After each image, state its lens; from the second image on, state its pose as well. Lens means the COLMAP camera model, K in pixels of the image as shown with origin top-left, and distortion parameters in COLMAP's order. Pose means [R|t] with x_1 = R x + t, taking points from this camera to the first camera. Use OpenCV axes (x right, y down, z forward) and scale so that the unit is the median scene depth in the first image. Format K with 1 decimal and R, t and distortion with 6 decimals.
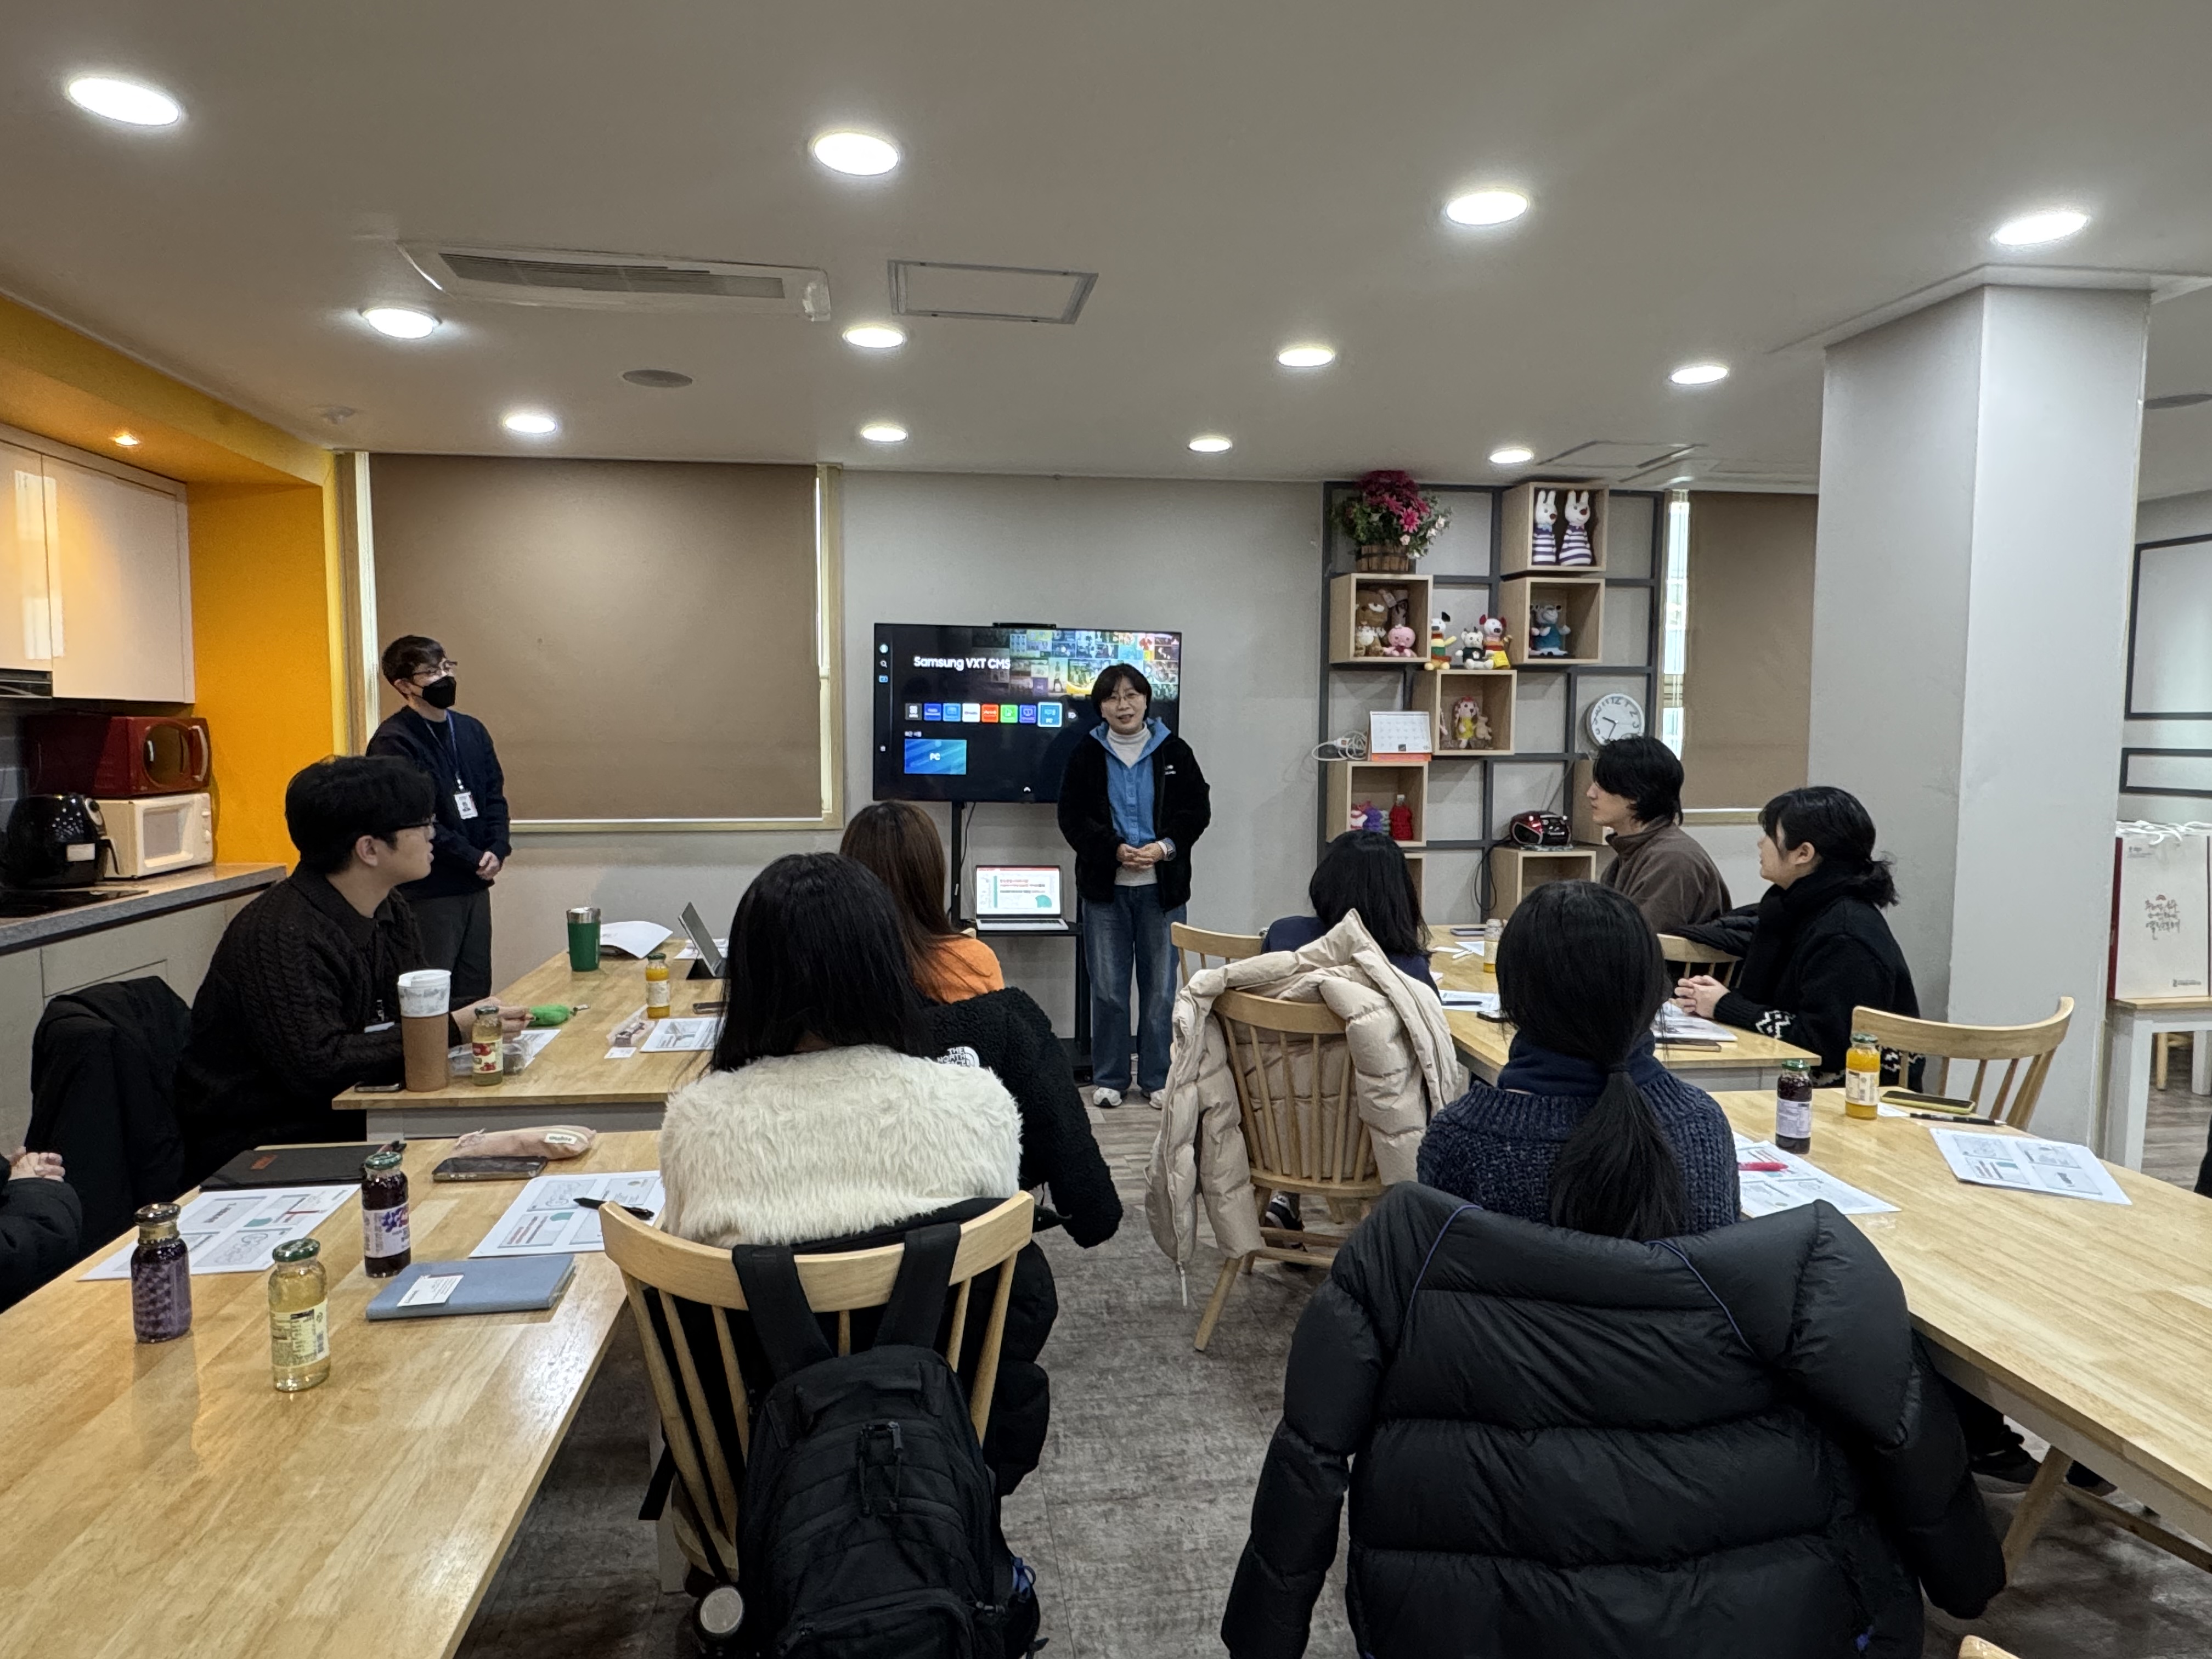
lens RADIAL K [[1330.1, 0, 1106.0], [0, 1330.1, 829.5], [0, 0, 1]] dist [-0.001895, -0.001035]
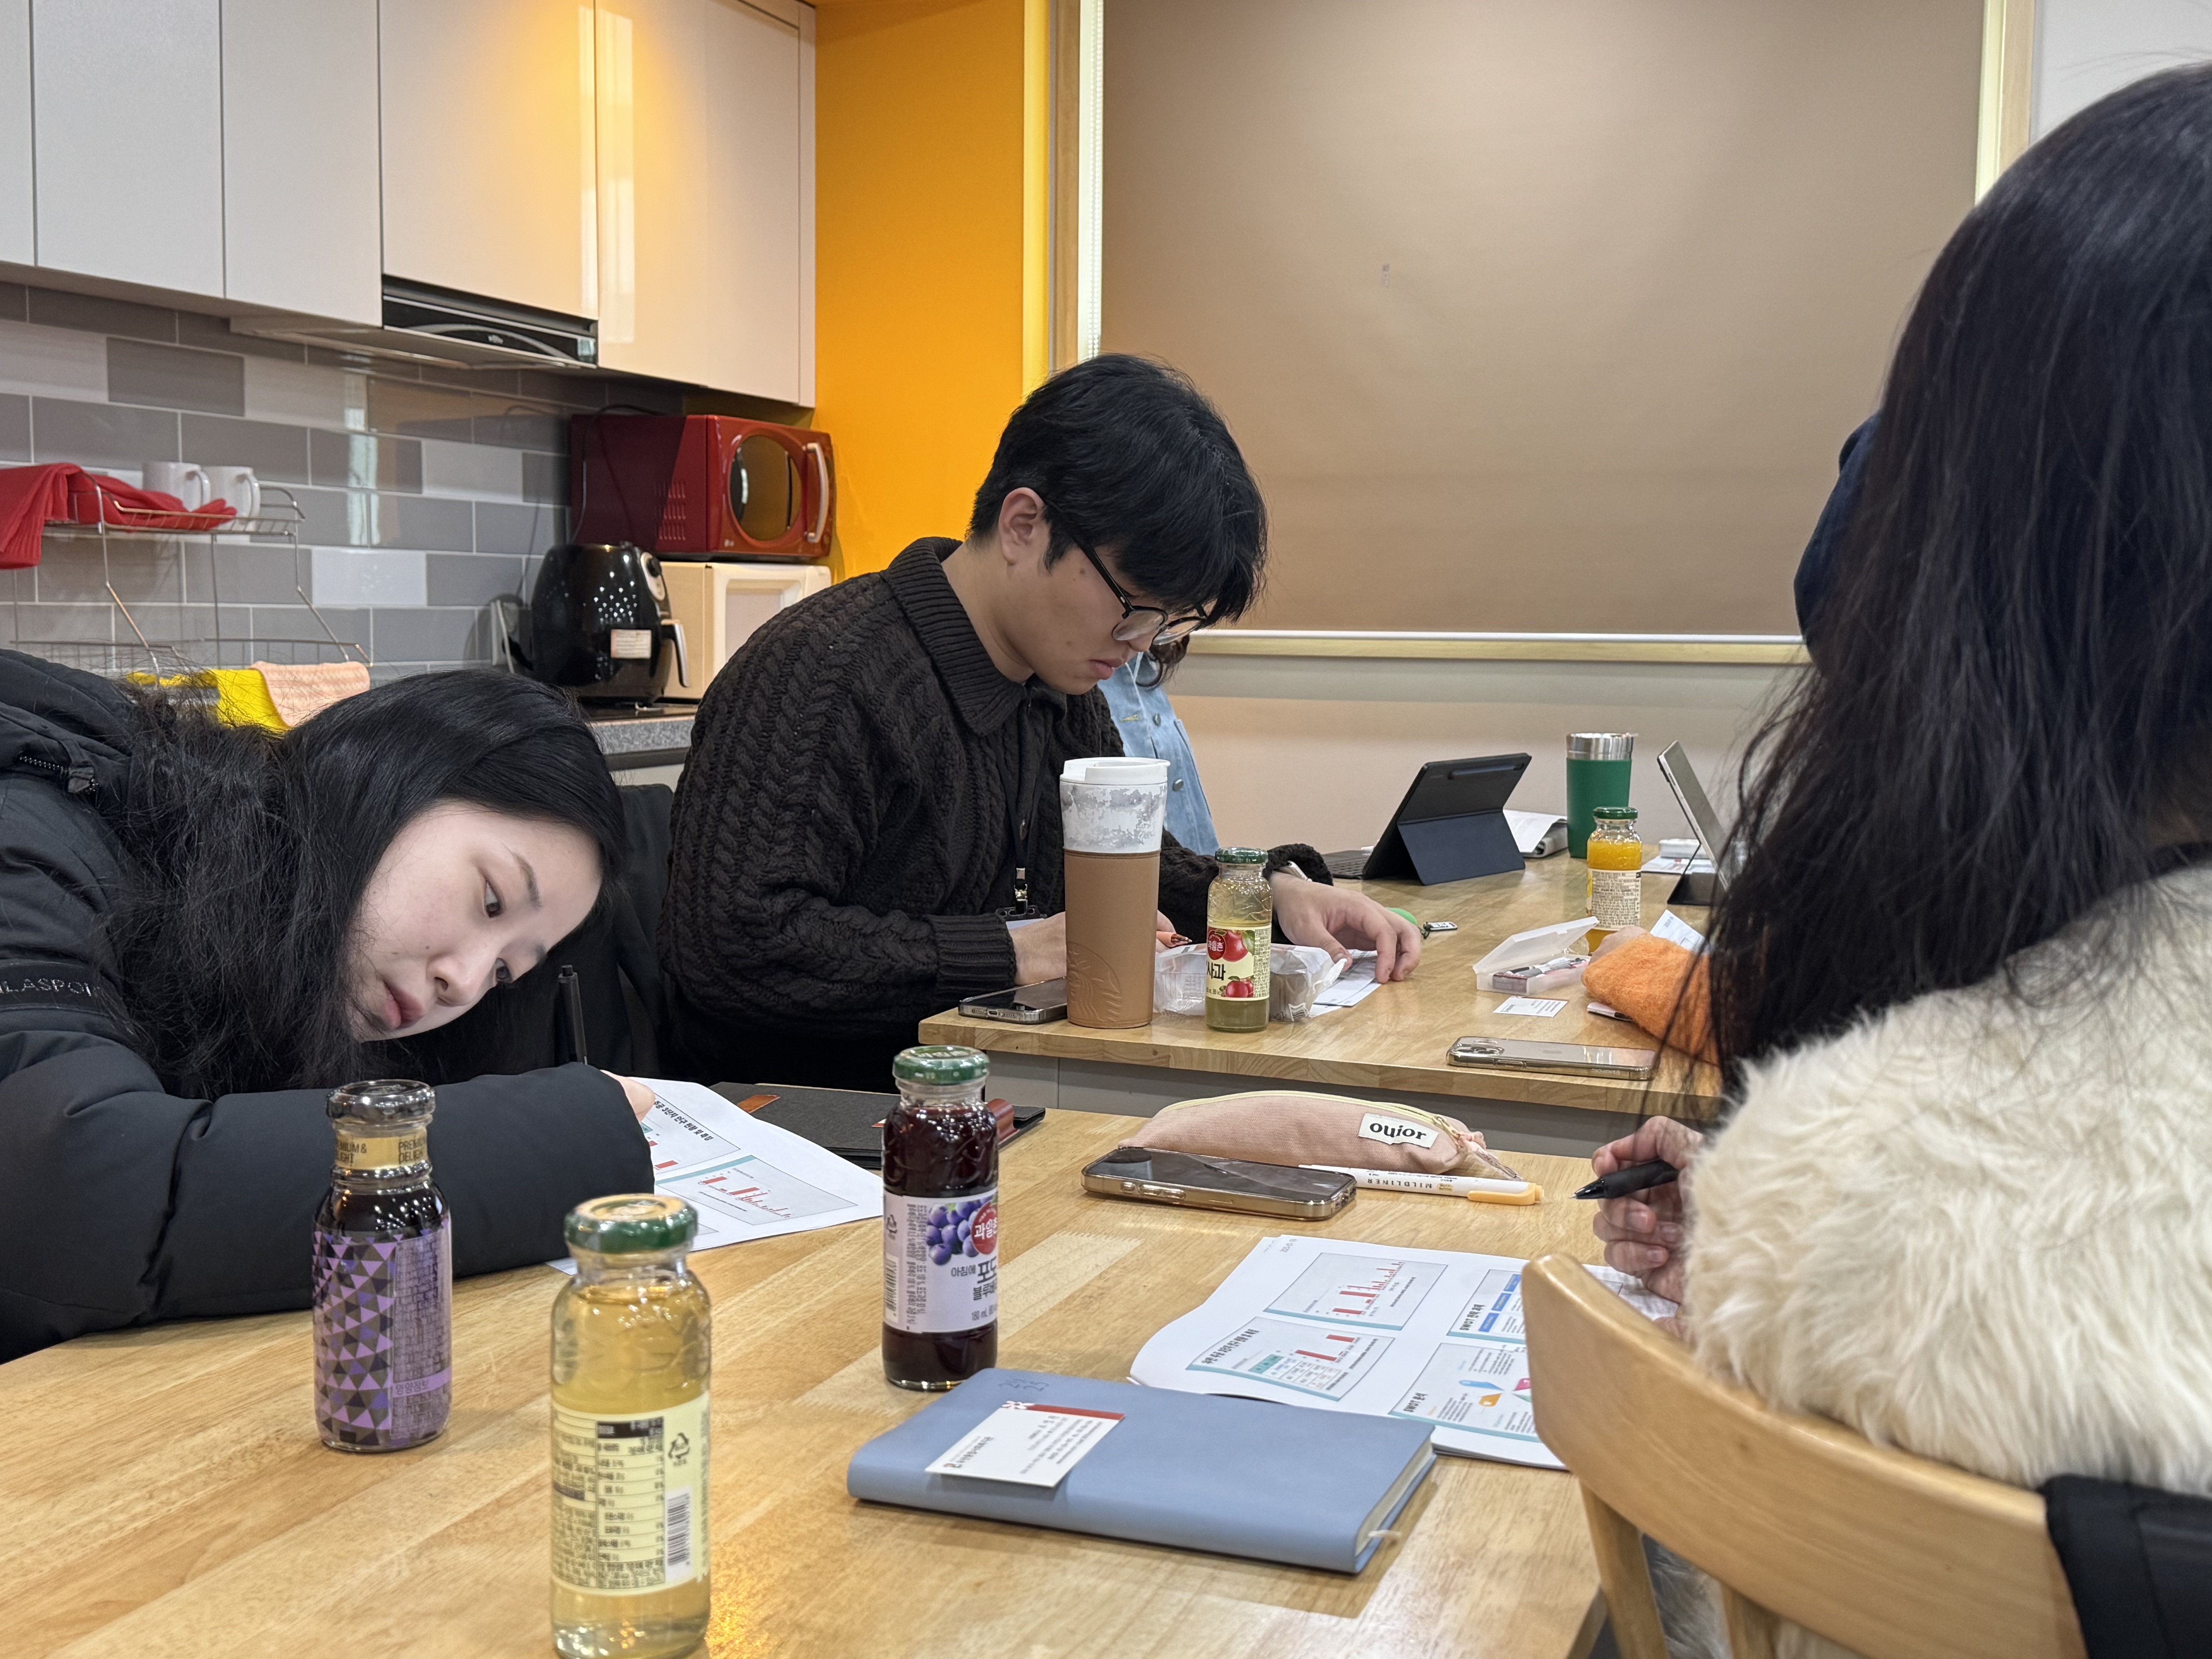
lens RADIAL K [[2383.1, 0, 1106.0], [0, 2383.1, 829.5], [0, 0, 1]] dist [0.194402, -0.462546]
pose [[0.873015, 0.048990, -0.485226, -0.200303], [-0.046911, 0.998764, 0.016437, 0.176466], [0.485431, 0.008413, 0.874234, 0.467875]]
